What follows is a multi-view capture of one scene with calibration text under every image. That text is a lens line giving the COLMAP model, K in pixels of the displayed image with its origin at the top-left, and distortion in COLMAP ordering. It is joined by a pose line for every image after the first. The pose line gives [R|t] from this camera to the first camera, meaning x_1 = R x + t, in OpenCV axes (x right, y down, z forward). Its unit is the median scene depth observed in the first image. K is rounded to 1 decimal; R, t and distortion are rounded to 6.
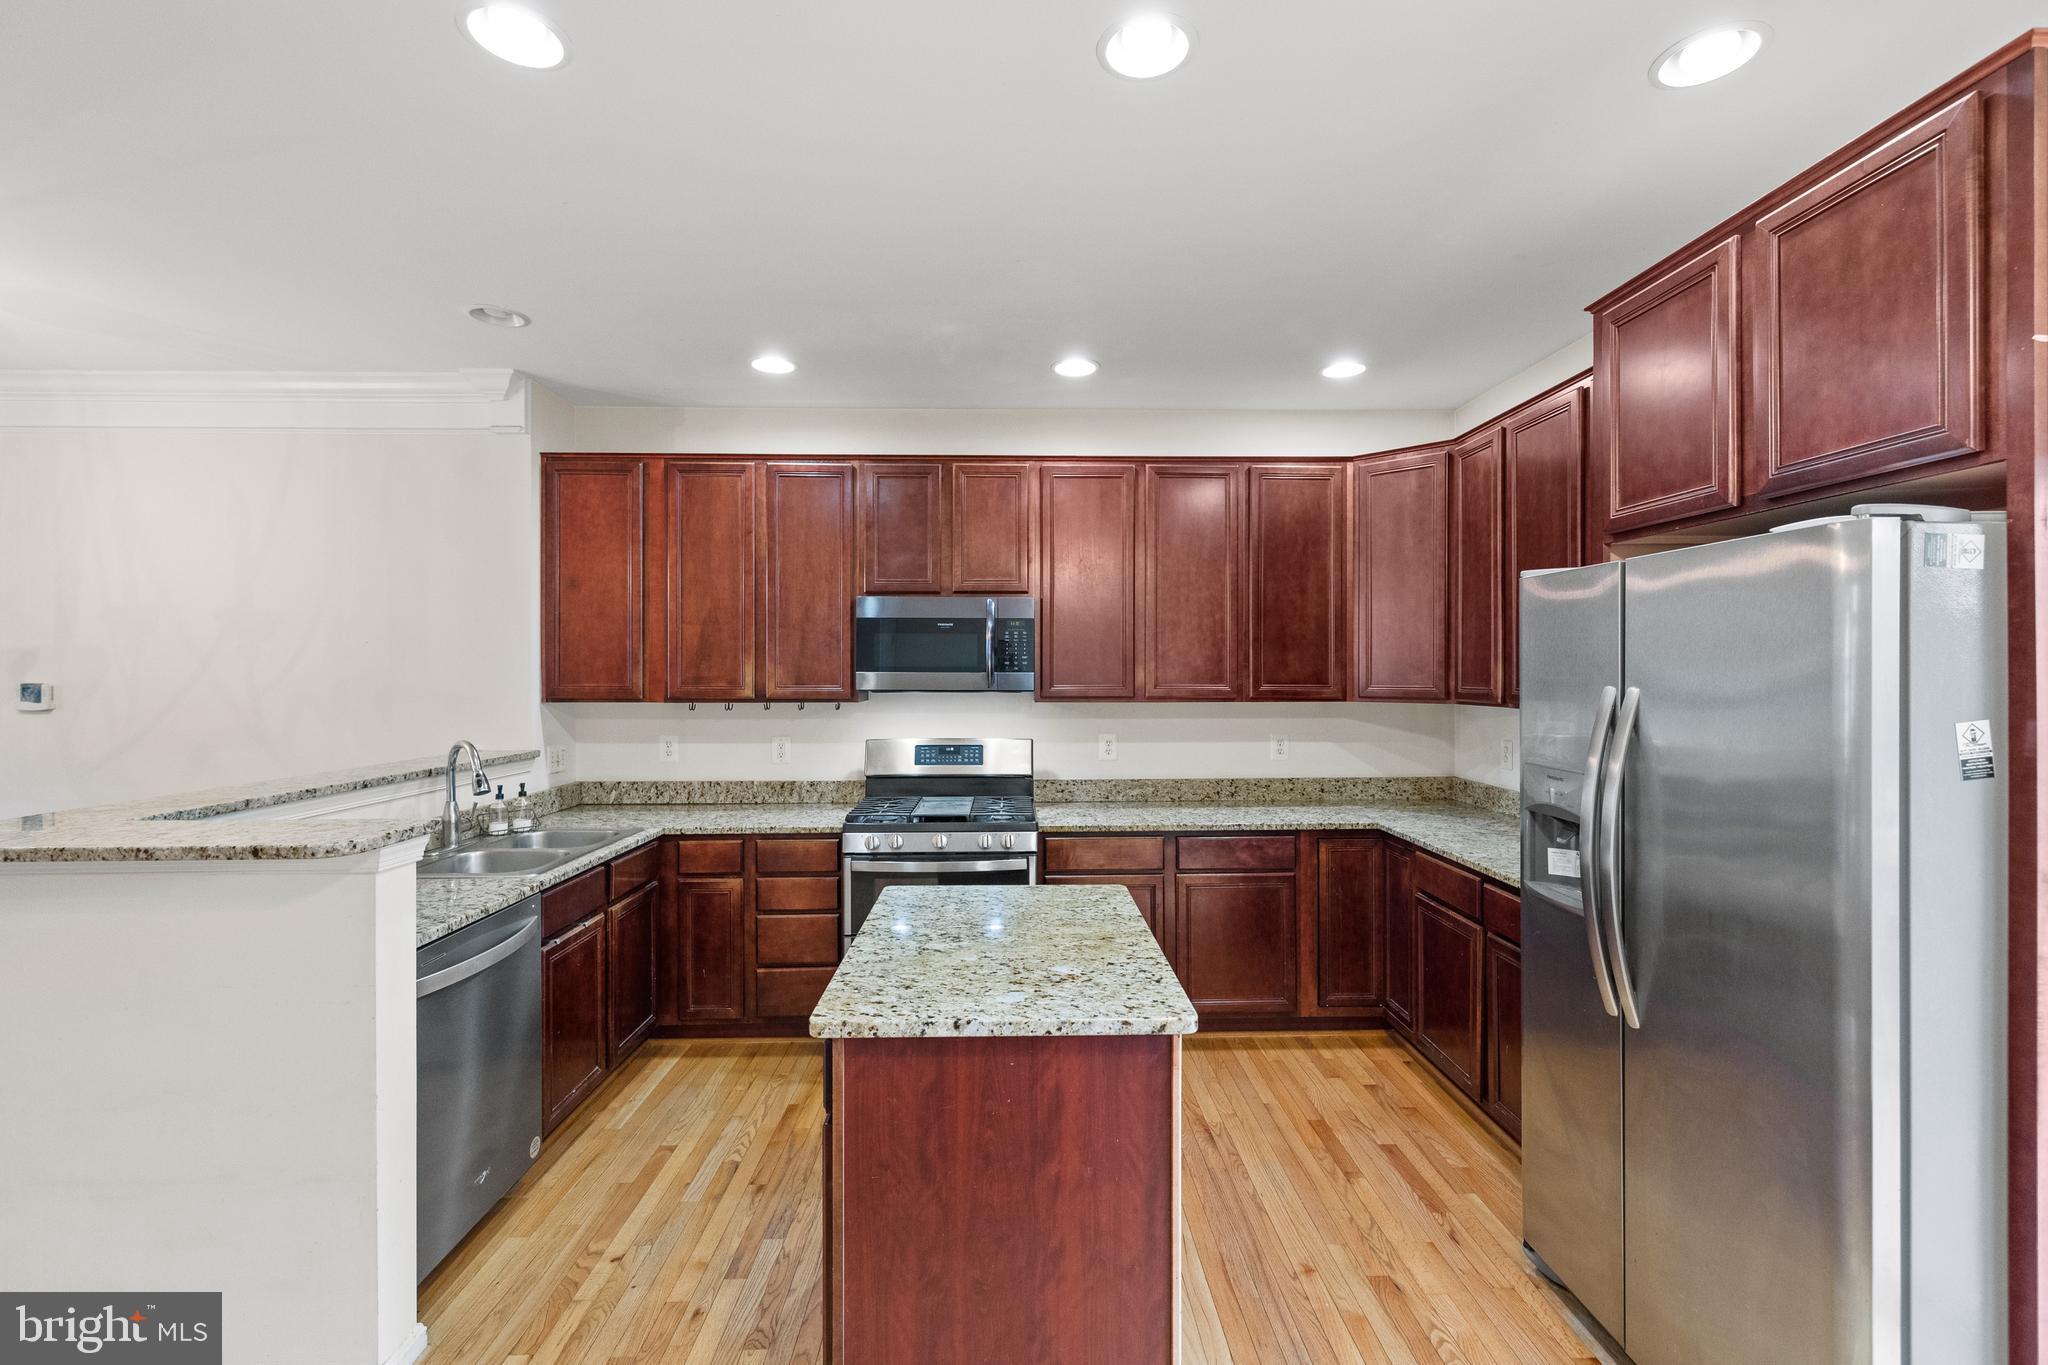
lens RADIAL K [[887.6, 0, 1041.4], [0, 887.6, 671.8], [0, 0, 1]] dist [0.000543, 0.000971]
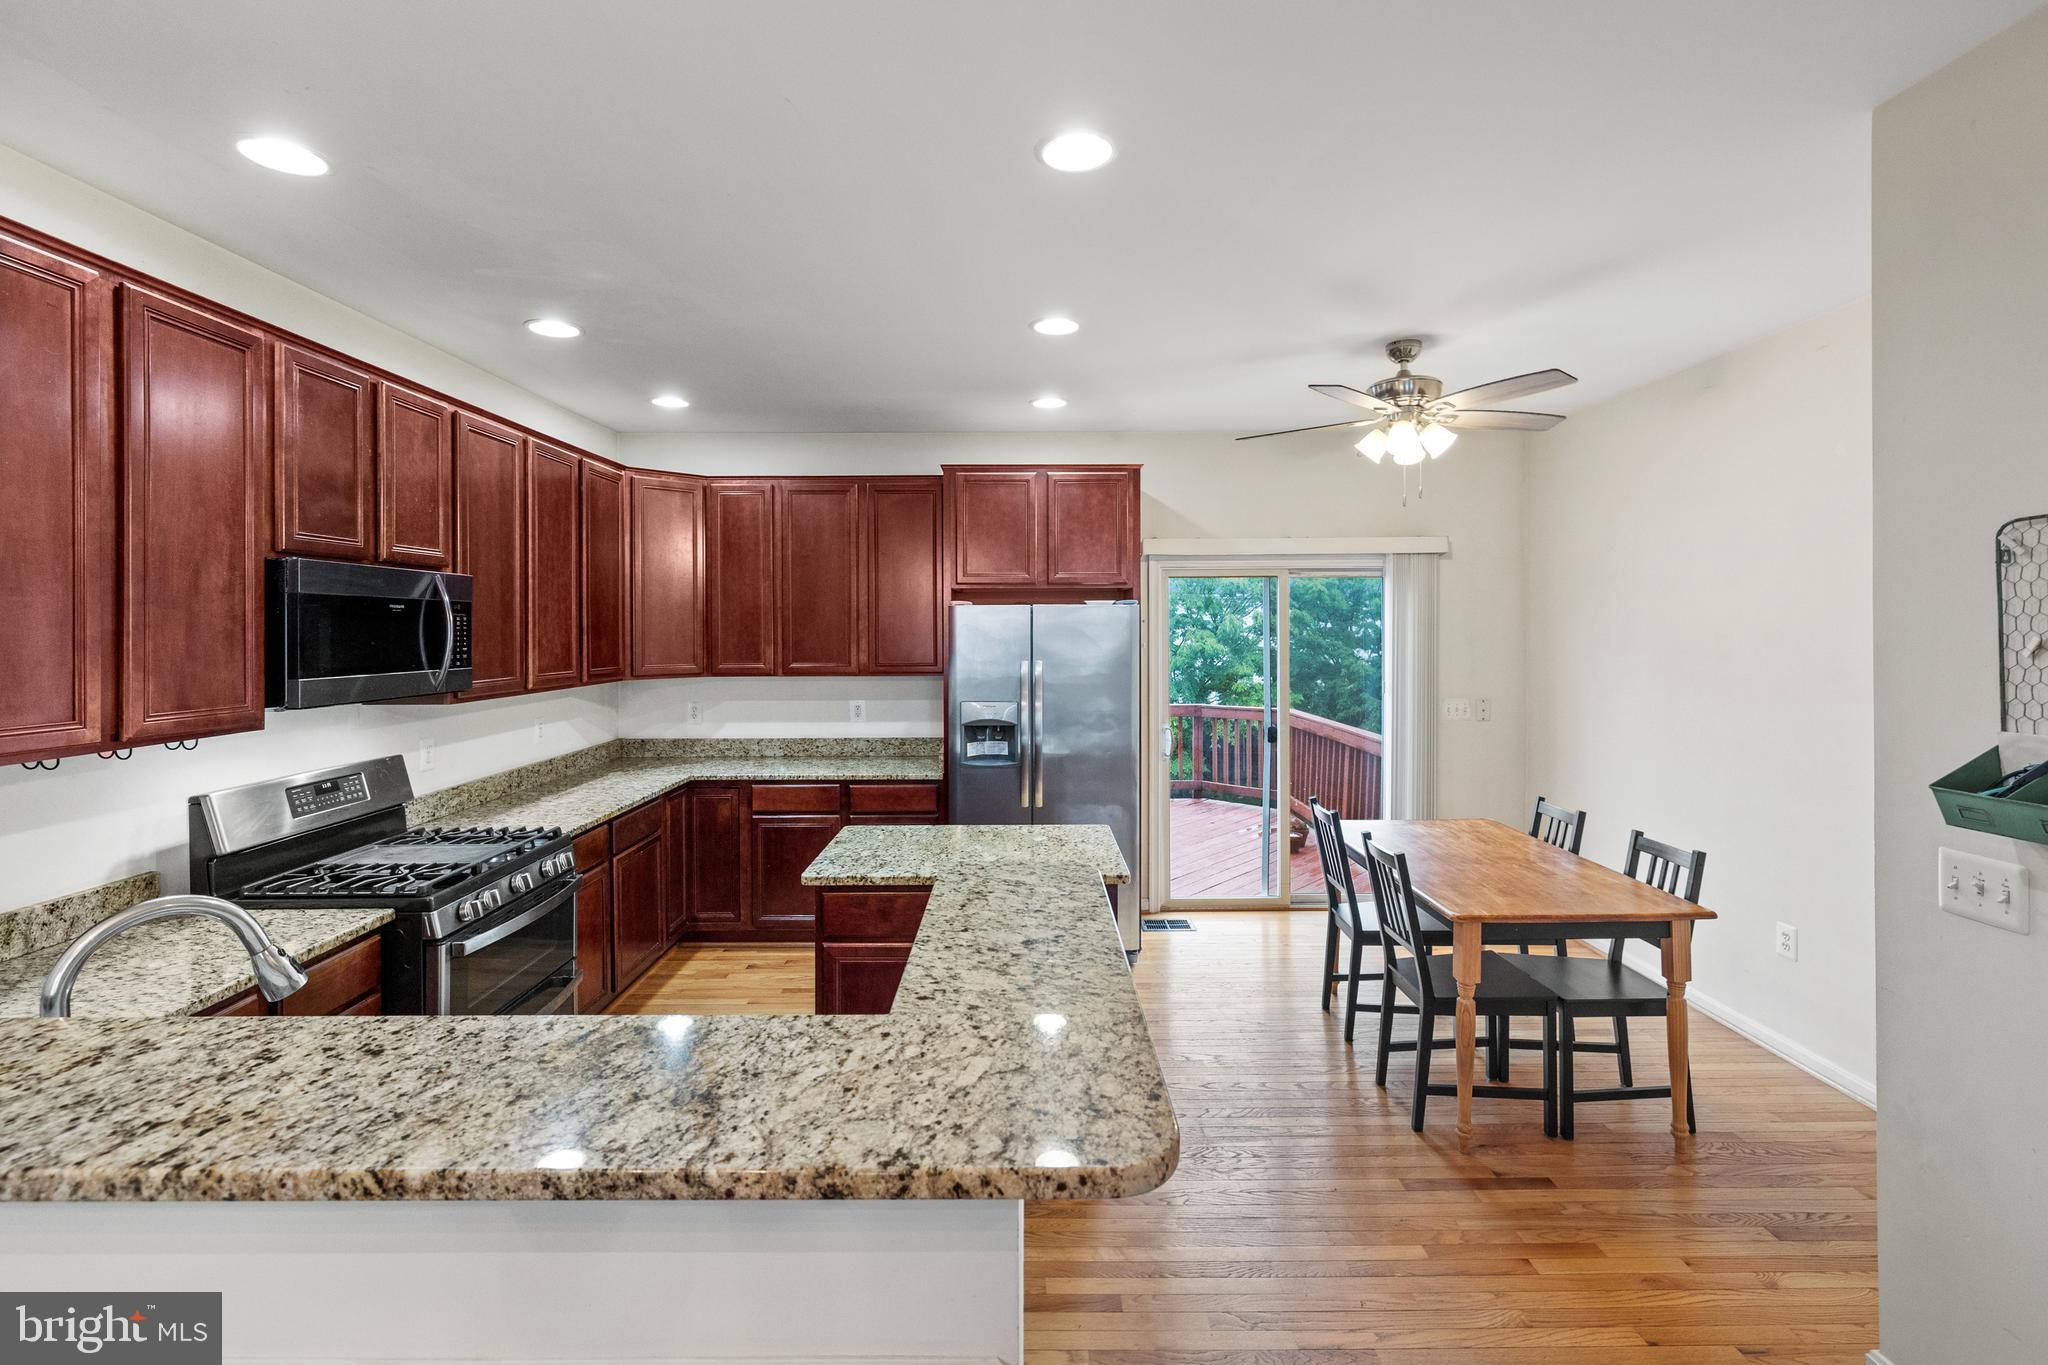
lens RADIAL K [[887.6, 0, 1018.0], [0, 887.6, 622.6], [0, 0, 1]] dist [0.000543, 0.000971]
pose [[0.039228, 0.006127, 0.999211, -0.820096], [0.002949, 0.999976, -0.006248, -0.034049], [-0.999226, 0.003192, 0.039209, 0.472453]]
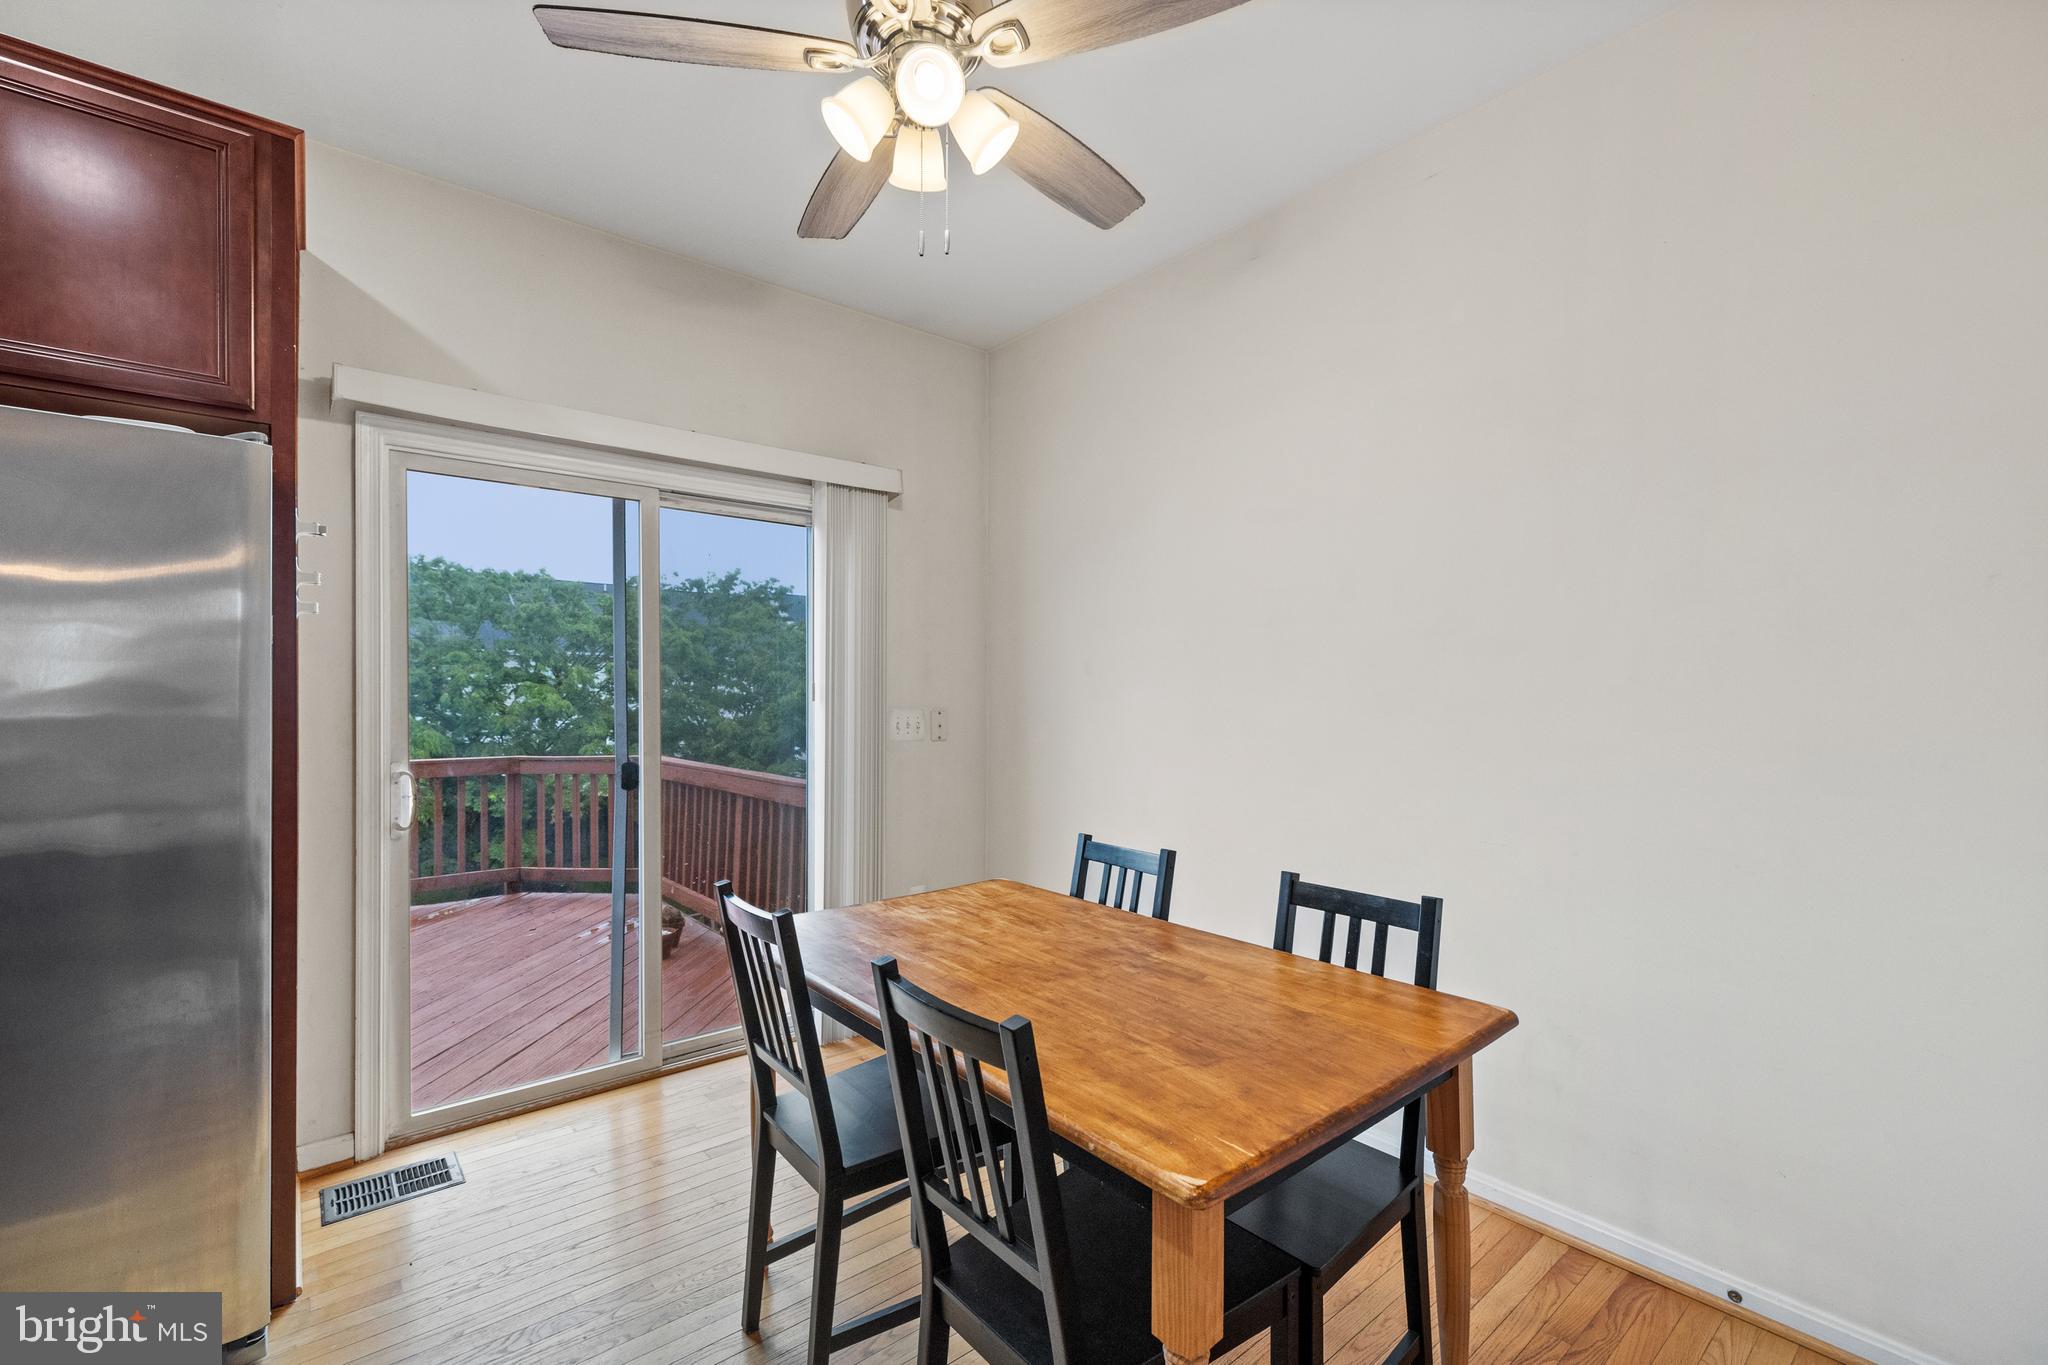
lens RADIAL K [[887.6, 0, 1016.8], [0, 887.6, 702.8], [0, 0, 1]] dist [0.000543, 0.000971]
pose [[-0.606309, -0.005534, 0.795210, -0.253734], [-0.001933, 0.999983, 0.005485, 0.063635], [-0.795227, 0.001788, -0.606309, 0.335749]]
